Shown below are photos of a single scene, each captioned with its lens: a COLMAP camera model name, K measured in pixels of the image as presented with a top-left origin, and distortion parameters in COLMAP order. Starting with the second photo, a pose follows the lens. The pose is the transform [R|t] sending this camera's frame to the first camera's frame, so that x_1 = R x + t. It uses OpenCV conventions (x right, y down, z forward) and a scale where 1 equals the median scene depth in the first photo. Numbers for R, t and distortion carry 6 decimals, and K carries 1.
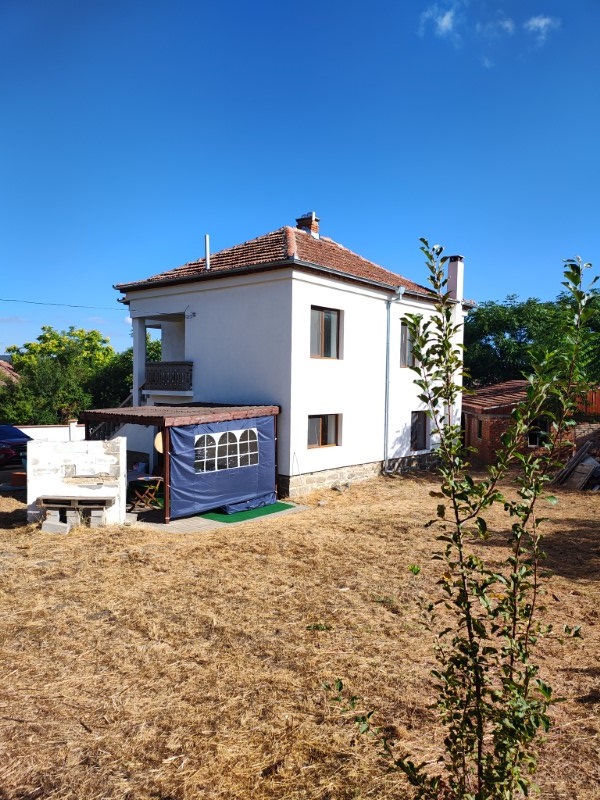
lens RADIAL K [[588.6, 0, 317.9], [0, 588.6, 405.4], [0, 0, 1]] dist [0.039257, -0.079047]
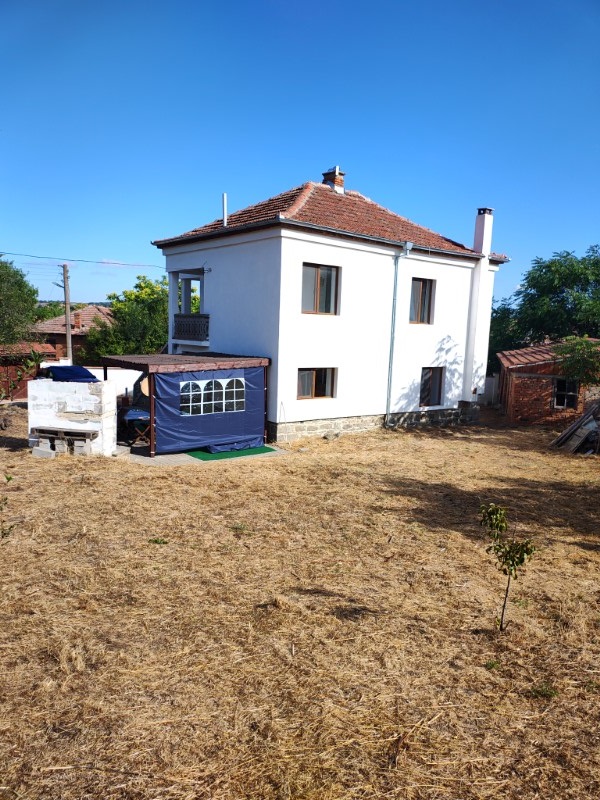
lens RADIAL K [[588.6, 0, 307.3], [0, 588.6, 410.3], [0, 0, 1]] dist [0.039257, -0.079047]
pose [[0.980059, 0.050059, -0.192298, 0.199458], [-0.032011, 0.994882, 0.095838, -0.008673], [0.196111, -0.087771, 0.976646, -0.044329]]
